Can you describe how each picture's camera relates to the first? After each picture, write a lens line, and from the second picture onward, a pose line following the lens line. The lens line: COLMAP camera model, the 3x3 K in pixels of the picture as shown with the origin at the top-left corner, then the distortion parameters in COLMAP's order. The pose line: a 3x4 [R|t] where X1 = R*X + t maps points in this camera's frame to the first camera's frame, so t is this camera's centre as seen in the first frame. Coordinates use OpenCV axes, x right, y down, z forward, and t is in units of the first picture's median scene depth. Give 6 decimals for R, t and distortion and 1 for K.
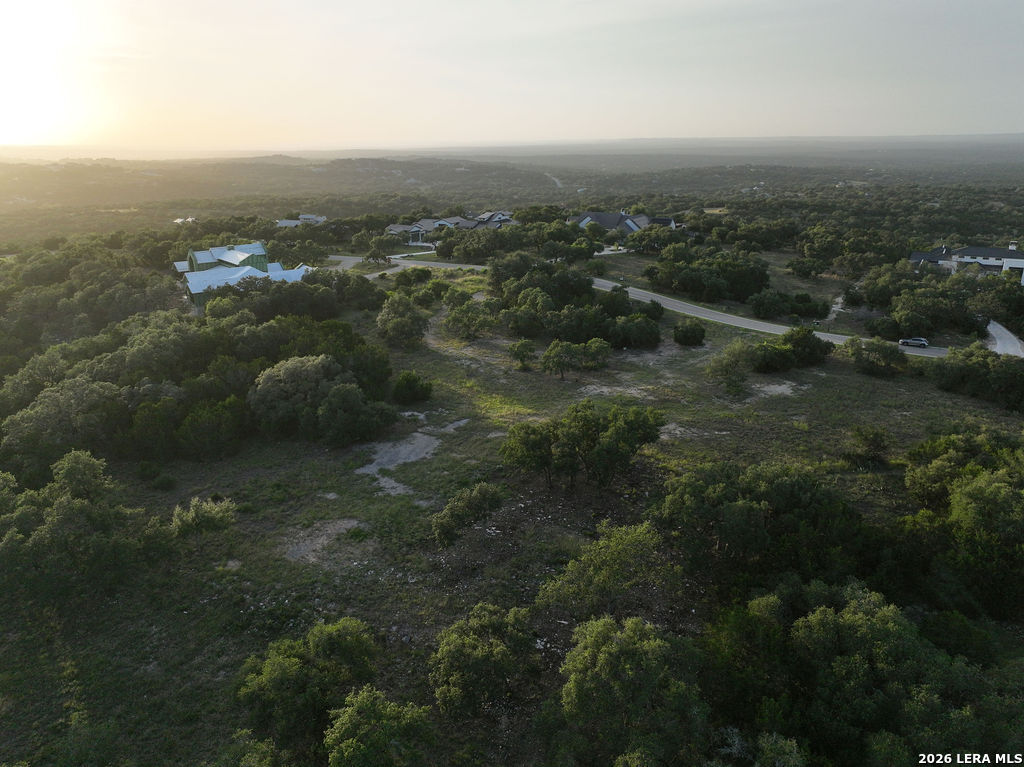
lens RADIAL K [[719.7, 0, 512.0], [0, 719.7, 383.5], [0, 0, 1]] dist [0.007791, 0.008062]
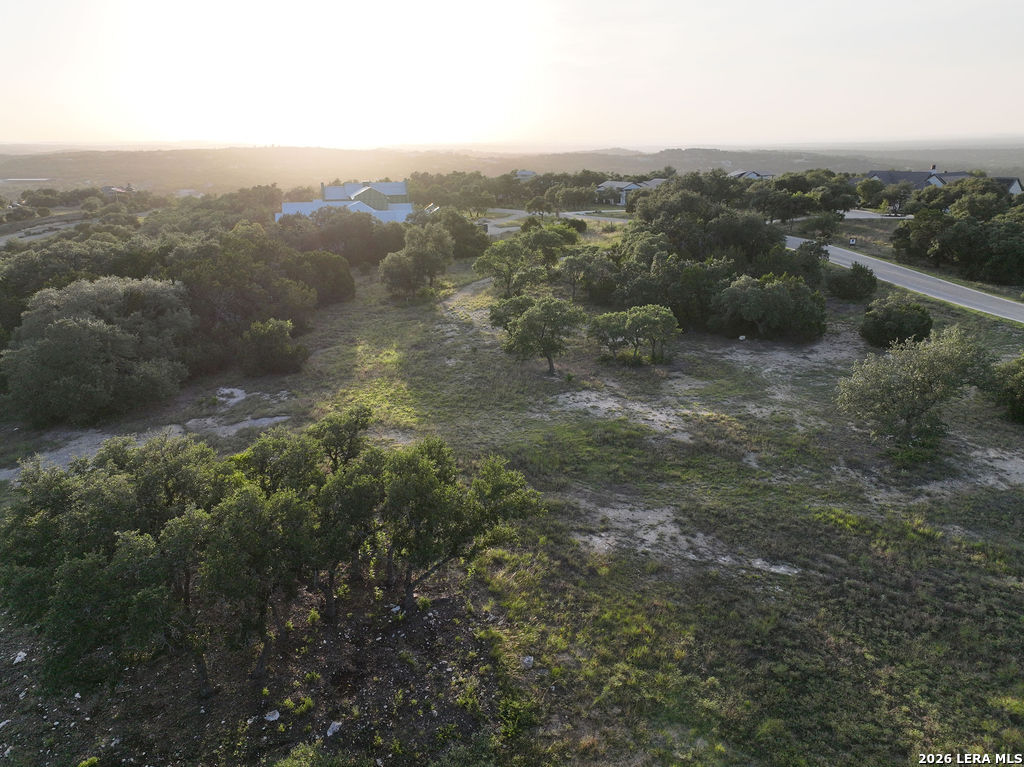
lens RADIAL K [[719.7, 0, 512.0], [0, 719.7, 383.5], [0, 0, 1]] dist [0.007791, 0.008062]
pose [[0.900885, 0.138560, -0.411348, 0.239343], [-0.137084, 0.990001, 0.033249, -0.011003], [0.411842, 0.026436, 0.910872, 0.485859]]
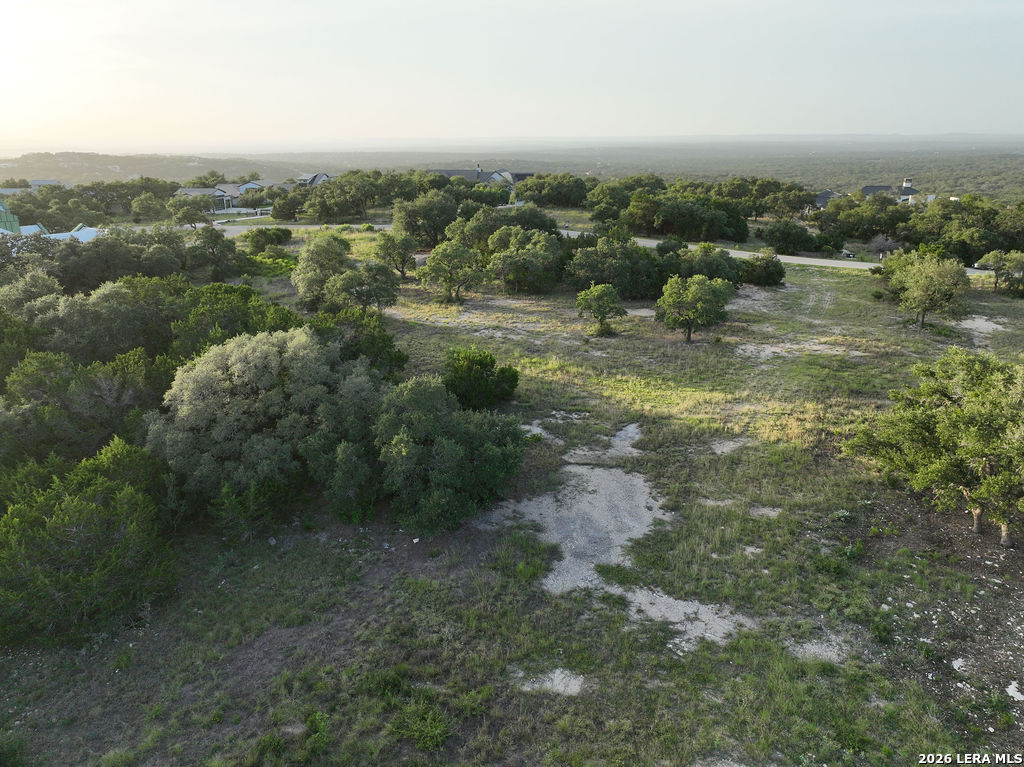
lens RADIAL K [[719.7, 0, 512.0], [0, 719.7, 383.5], [0, 0, 1]] dist [0.007791, 0.008062]
pose [[0.940639, -0.108470, 0.321609, -0.246124], [0.108598, 0.993930, 0.017598, 0.002317], [-0.321565, 0.018373, 0.946709, 0.448045]]
